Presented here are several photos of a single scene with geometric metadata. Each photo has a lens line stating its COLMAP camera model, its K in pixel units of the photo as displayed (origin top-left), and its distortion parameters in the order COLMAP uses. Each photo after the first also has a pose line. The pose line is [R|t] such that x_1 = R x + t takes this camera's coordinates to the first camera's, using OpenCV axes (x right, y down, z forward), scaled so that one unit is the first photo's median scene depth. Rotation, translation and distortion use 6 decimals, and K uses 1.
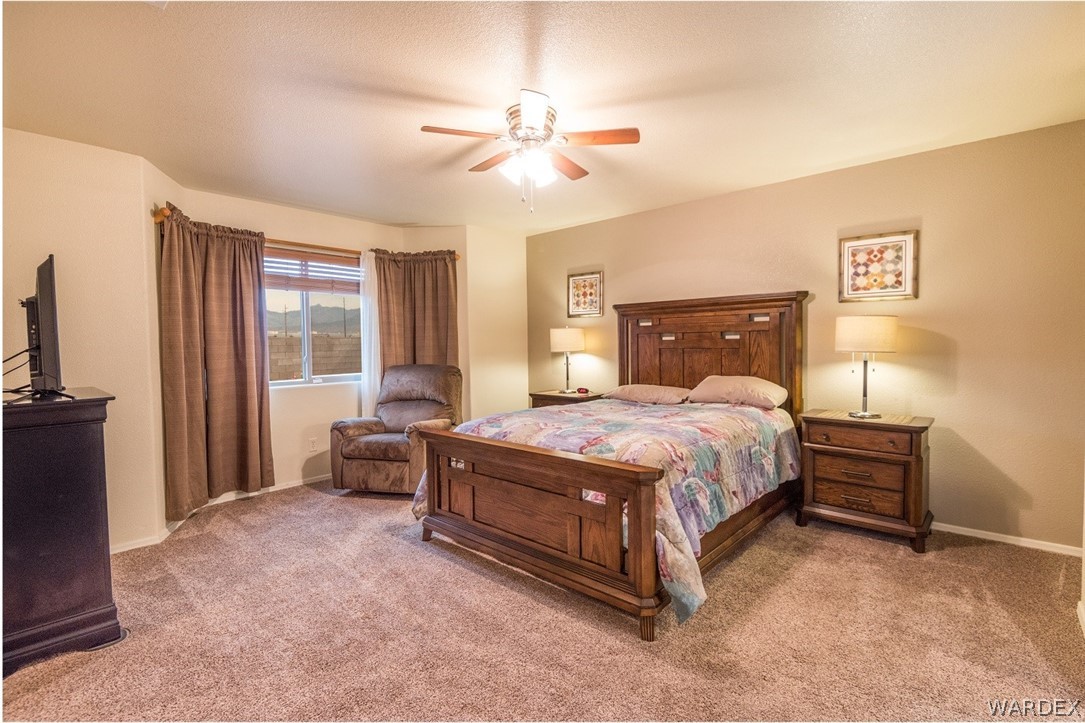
lens RADIAL K [[512.2, 0, 542.9], [0, 512.2, 362.9], [0, 0, 1]] dist [0.002056, 0.000122]
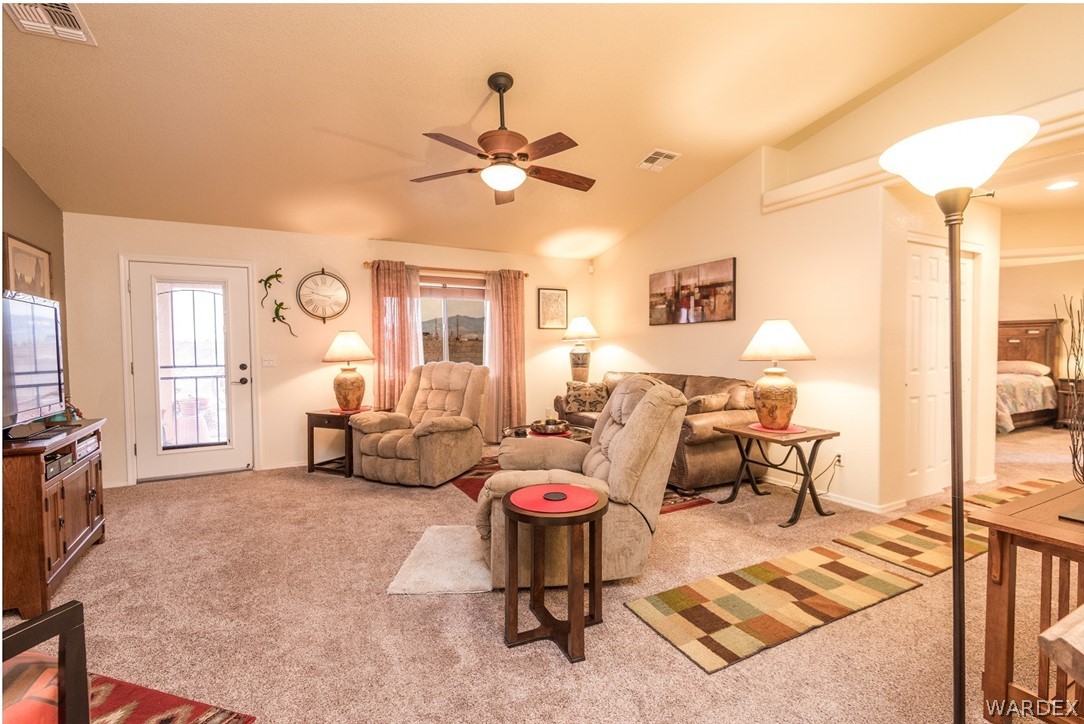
lens RADIAL K [[493.2, 0, 545.3], [0, 493.2, 358.4], [0, 0, 1]] dist [-0.014240, -0.000907]
pose [[0.930673, 0.003355, -0.365837, -0.718189], [-0.003549, 0.999994, 0.000143, 0.024101], [0.365835, 0.001165, 0.930679, -1.603881]]
